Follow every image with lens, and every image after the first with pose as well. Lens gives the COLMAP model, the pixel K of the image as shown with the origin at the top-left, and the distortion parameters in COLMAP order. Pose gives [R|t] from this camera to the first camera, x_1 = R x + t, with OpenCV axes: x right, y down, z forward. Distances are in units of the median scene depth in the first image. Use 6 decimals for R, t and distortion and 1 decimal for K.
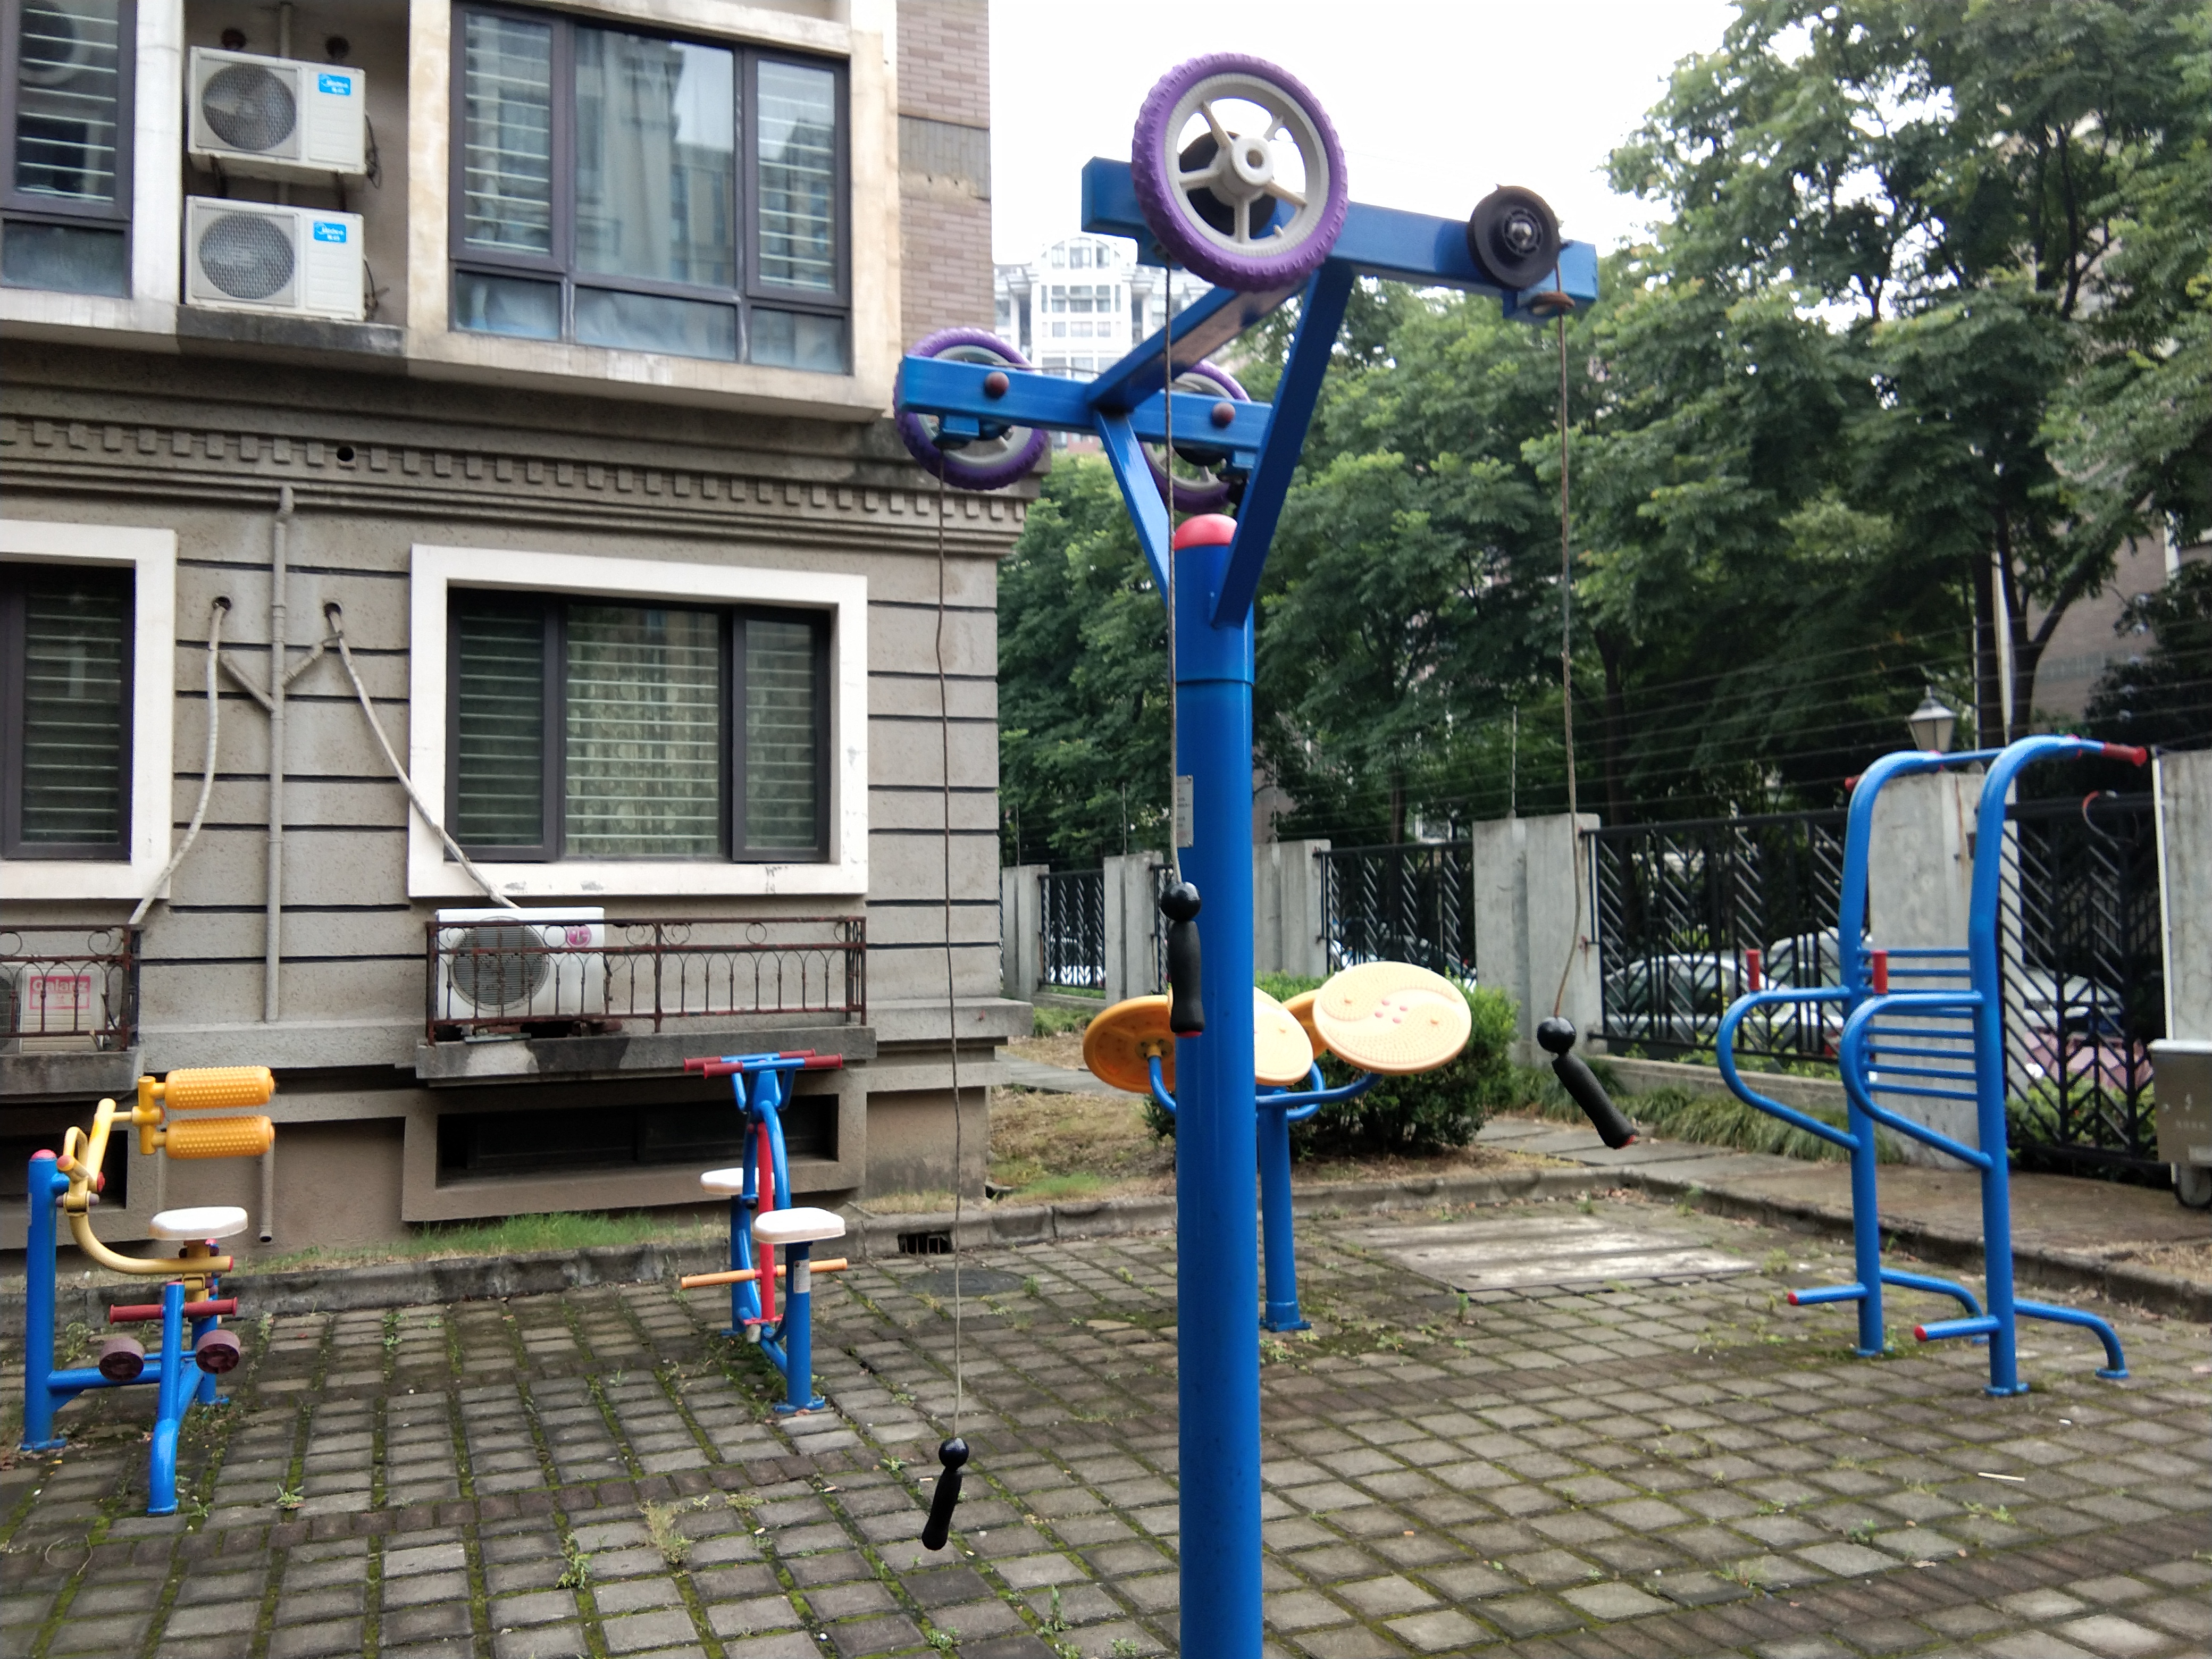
lens RADIAL K [[1789.6, 0, 1100.1], [0, 1789.6, 778.9], [0, 0, 1]] dist [0.094536, -0.136689]
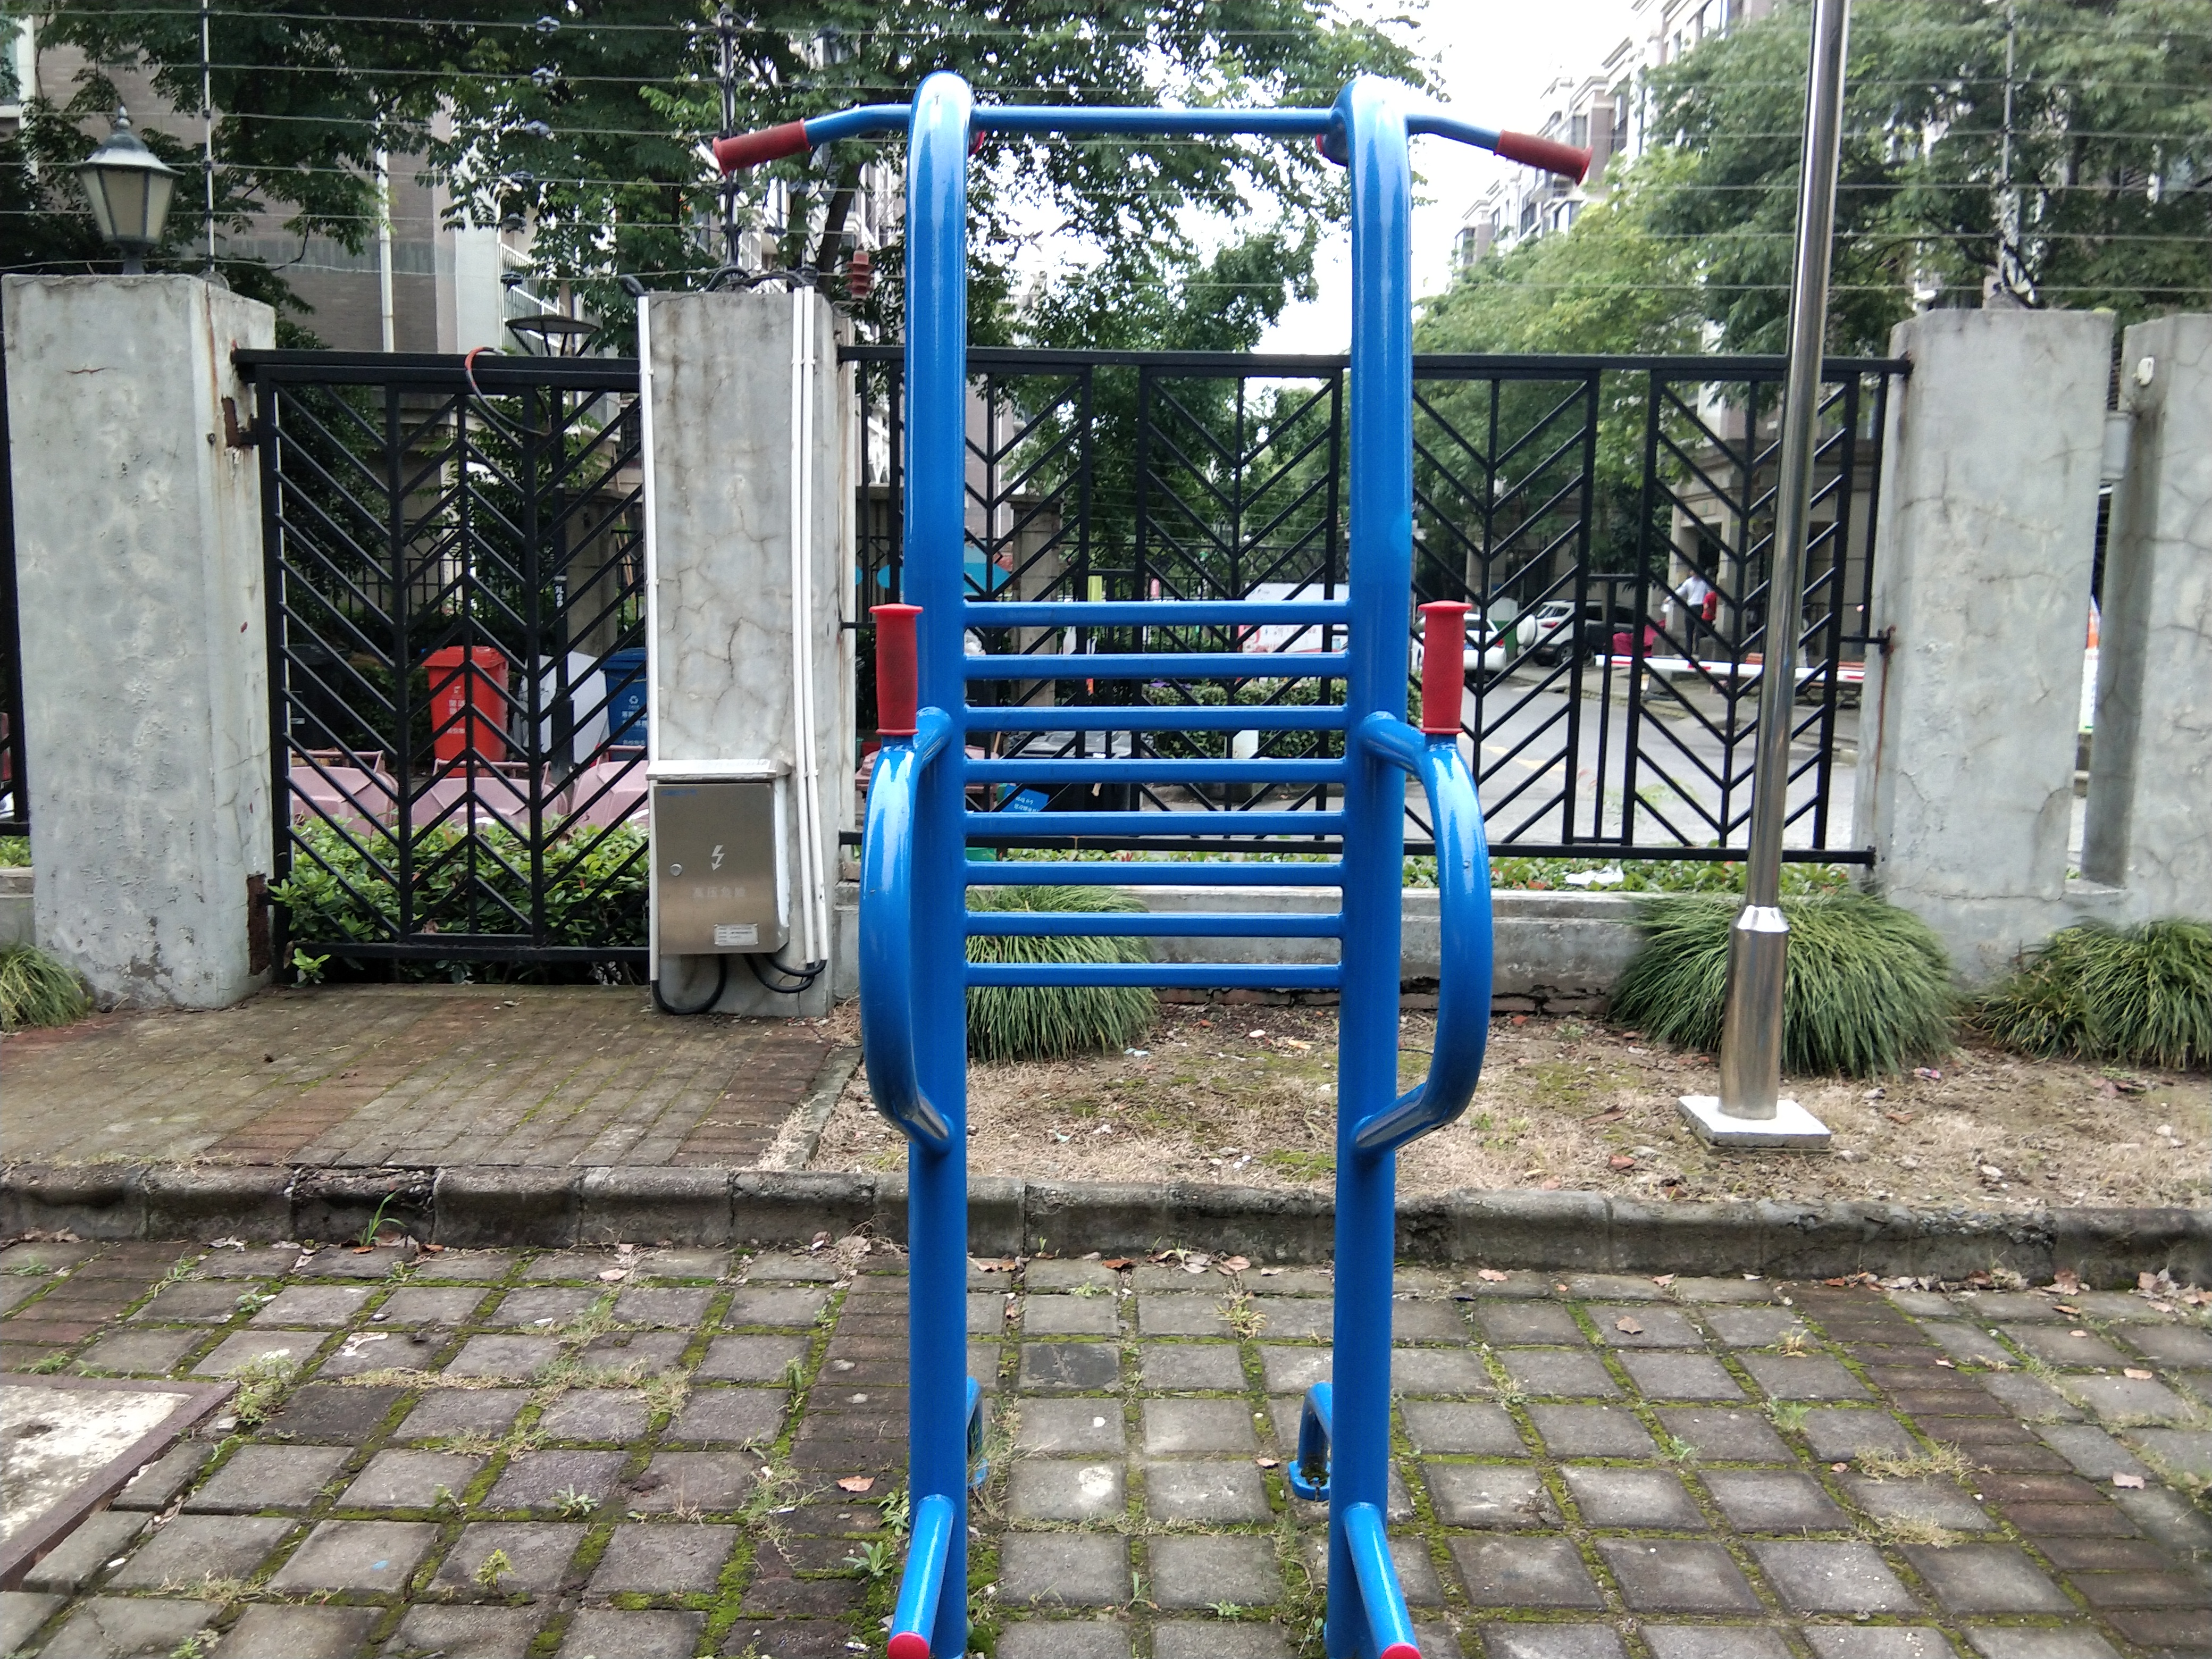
lens RADIAL K [[1789.6, 0, 1094.4], [0, 1789.6, 824.1], [0, 0, 1]] dist [0.094536, -0.136689]
pose [[0.382834, -0.093633, 0.919060, 0.074058], [-0.093352, 0.985837, 0.139323, 0.062965], [-0.919088, -0.139134, 0.368671, 0.613045]]
